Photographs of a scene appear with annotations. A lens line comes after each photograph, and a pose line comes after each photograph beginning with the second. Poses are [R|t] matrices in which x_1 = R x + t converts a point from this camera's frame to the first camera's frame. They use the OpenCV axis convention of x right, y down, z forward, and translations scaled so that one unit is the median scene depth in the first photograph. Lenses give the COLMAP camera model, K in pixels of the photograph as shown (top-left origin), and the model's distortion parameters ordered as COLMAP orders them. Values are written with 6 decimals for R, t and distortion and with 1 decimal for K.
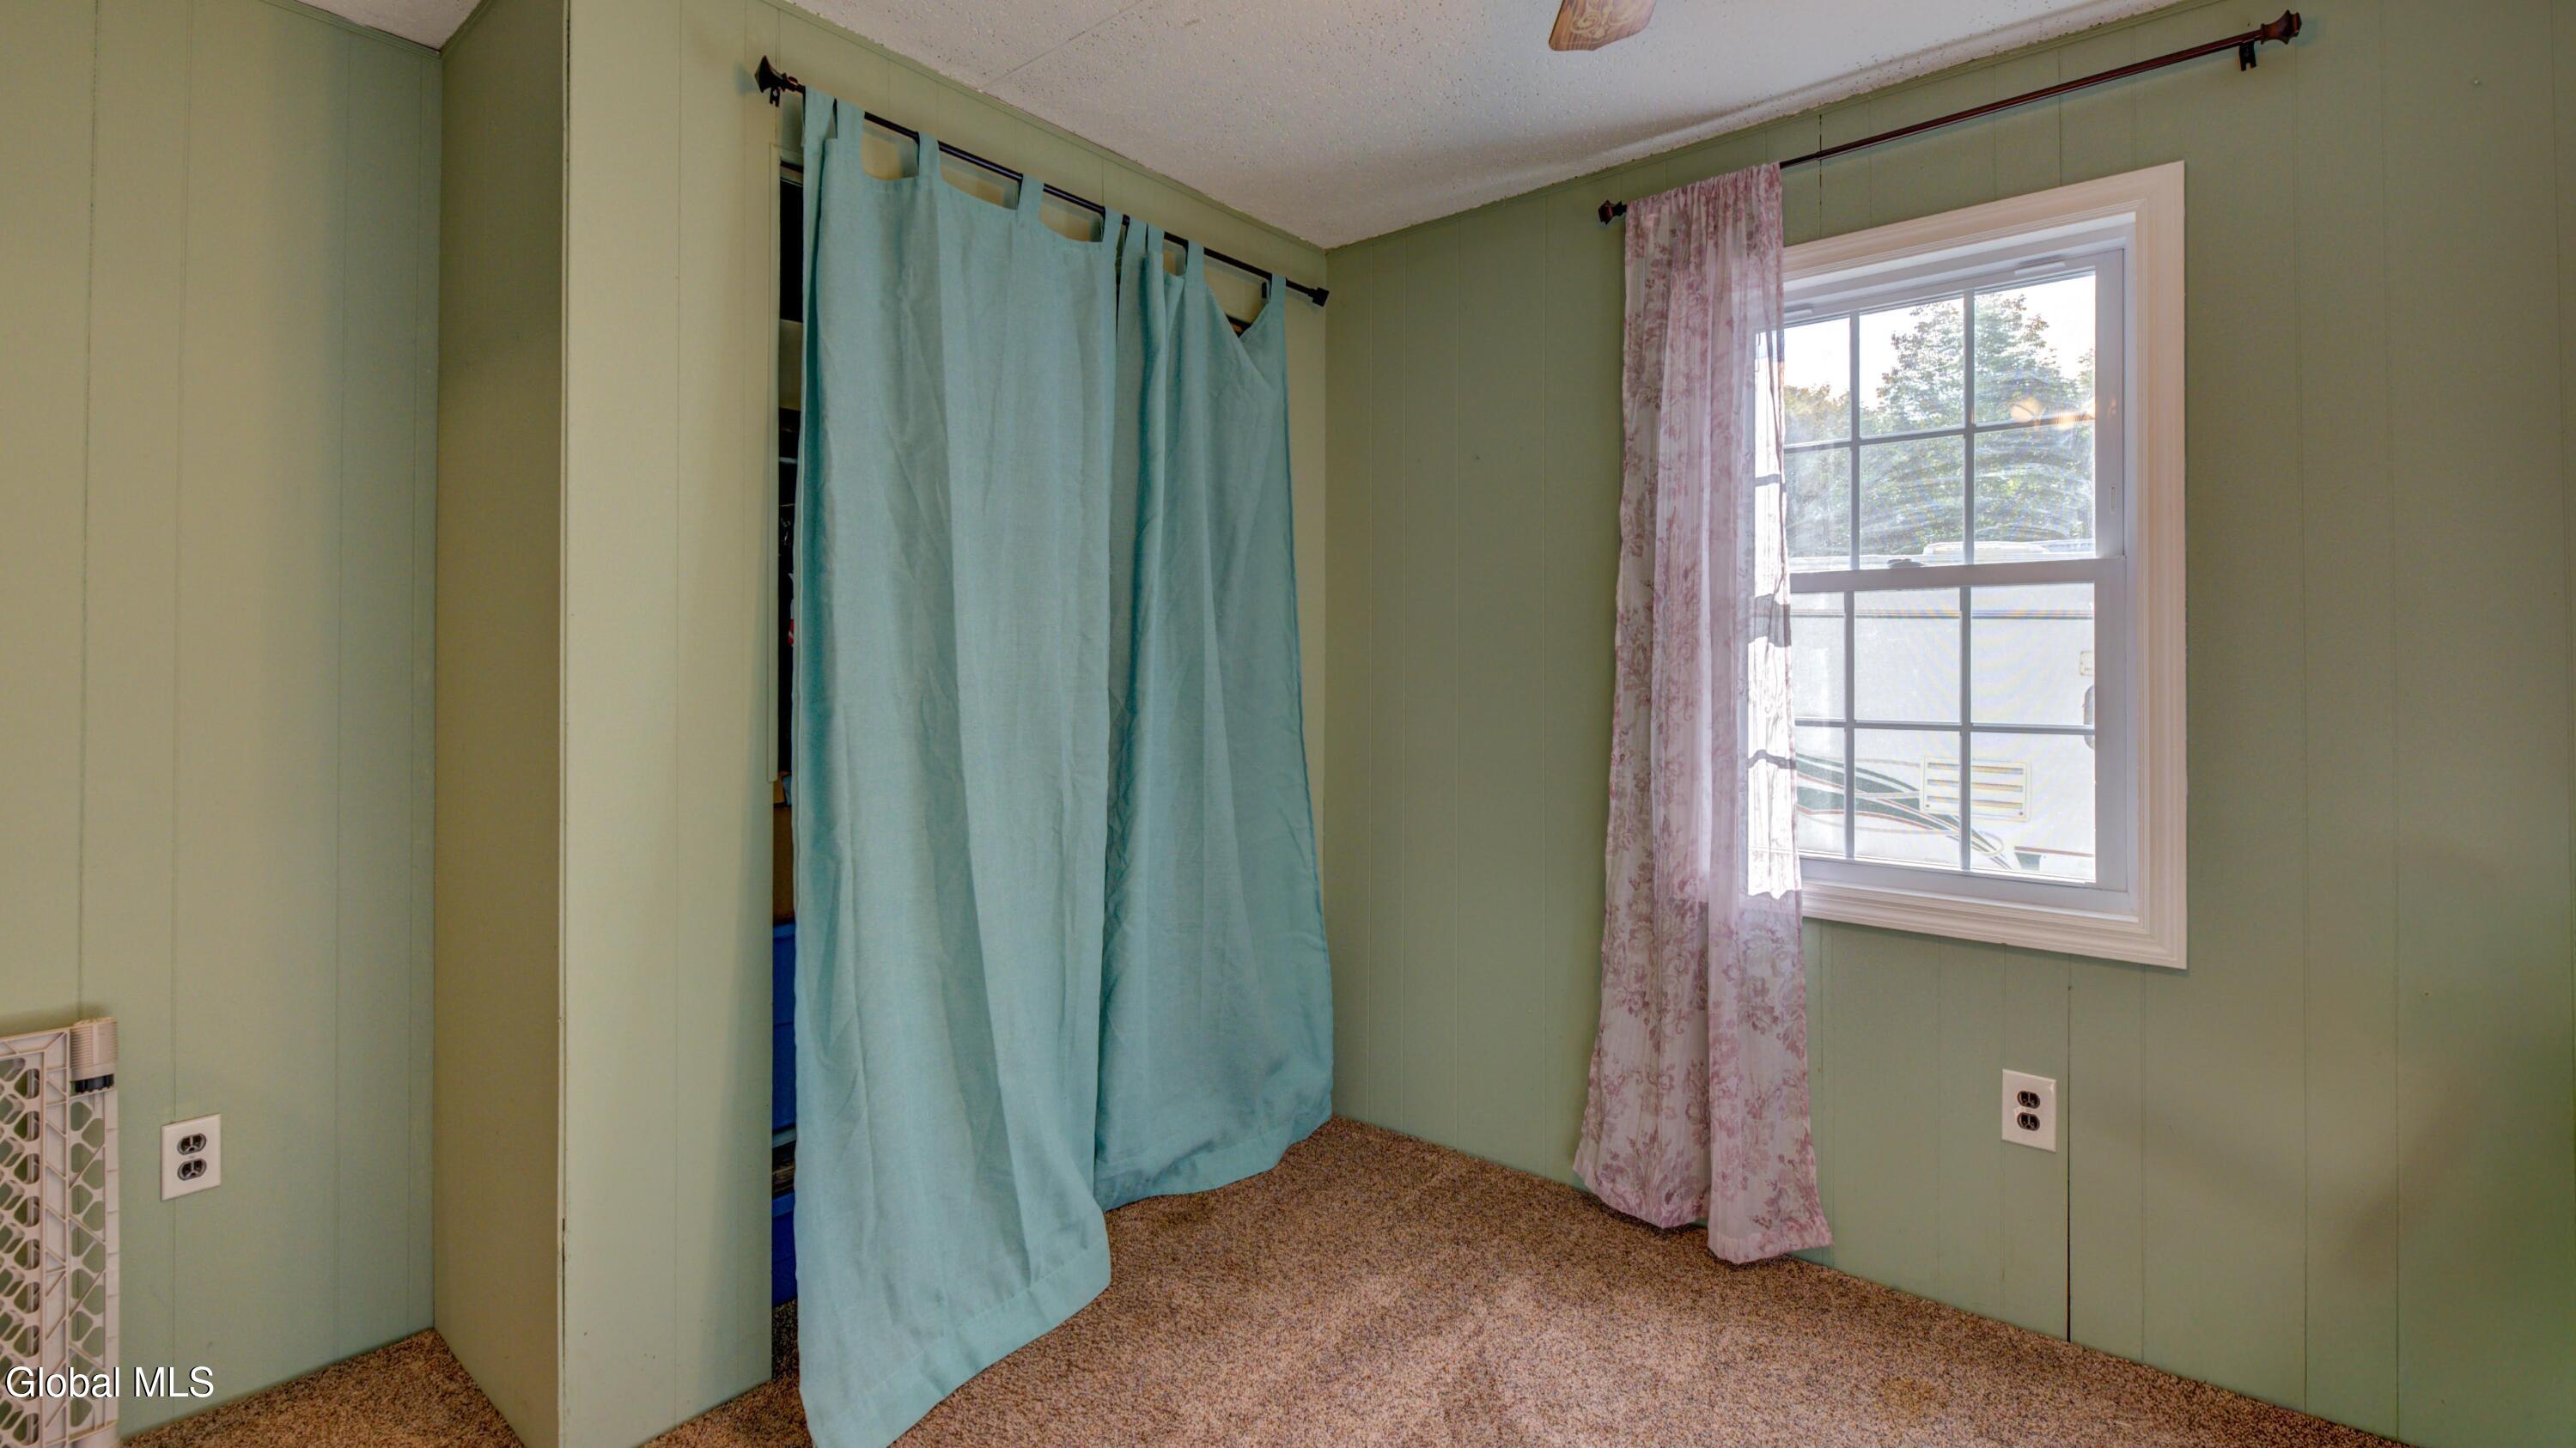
lens RADIAL K [[1150.6, 0, 1282.2], [0, 1150.6, 659.3], [0, 0, 1]] dist [-0.000363, 0.000081]
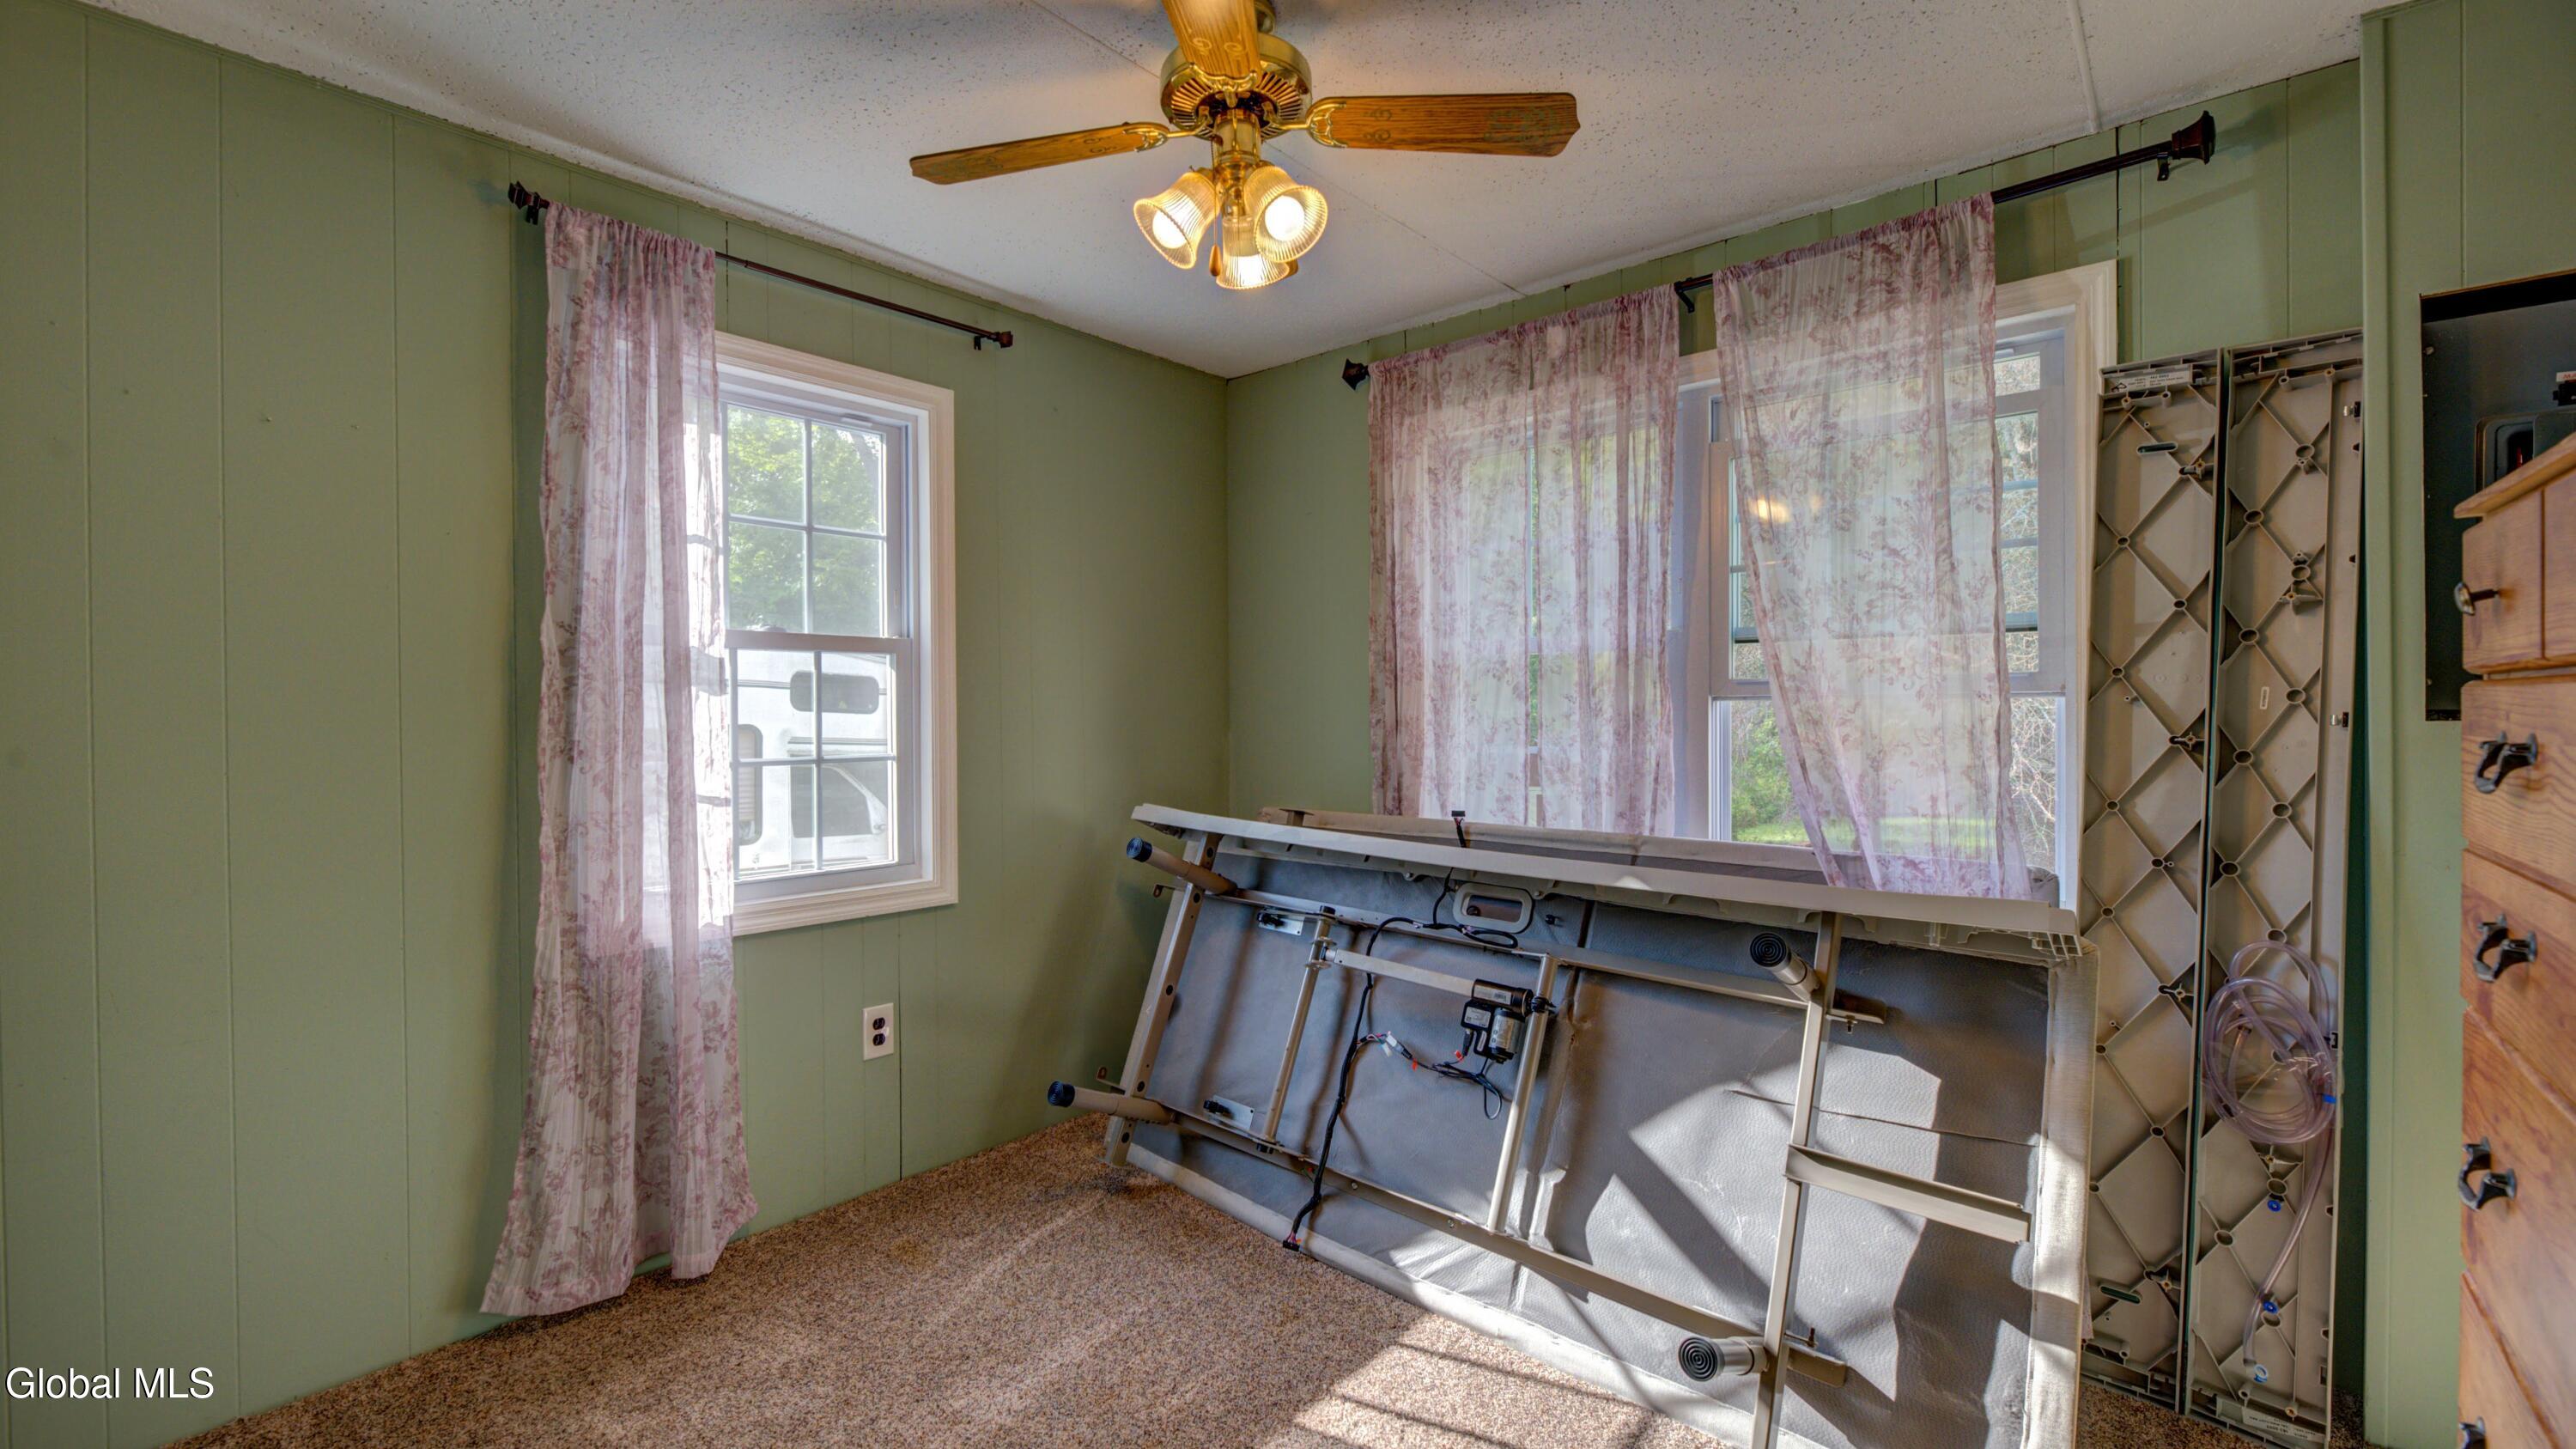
lens RADIAL K [[1052.8, 0, 1288.0], [0, 1052.8, 724.5], [0, 0, 1]] dist [-0.004857, -0.000717]
pose [[0.019388, -0.014553, 0.999706, -0.555015], [-0.001129, 0.999893, 0.014578, 0.000874], [-0.999811, -0.001411, 0.019369, 0.437110]]
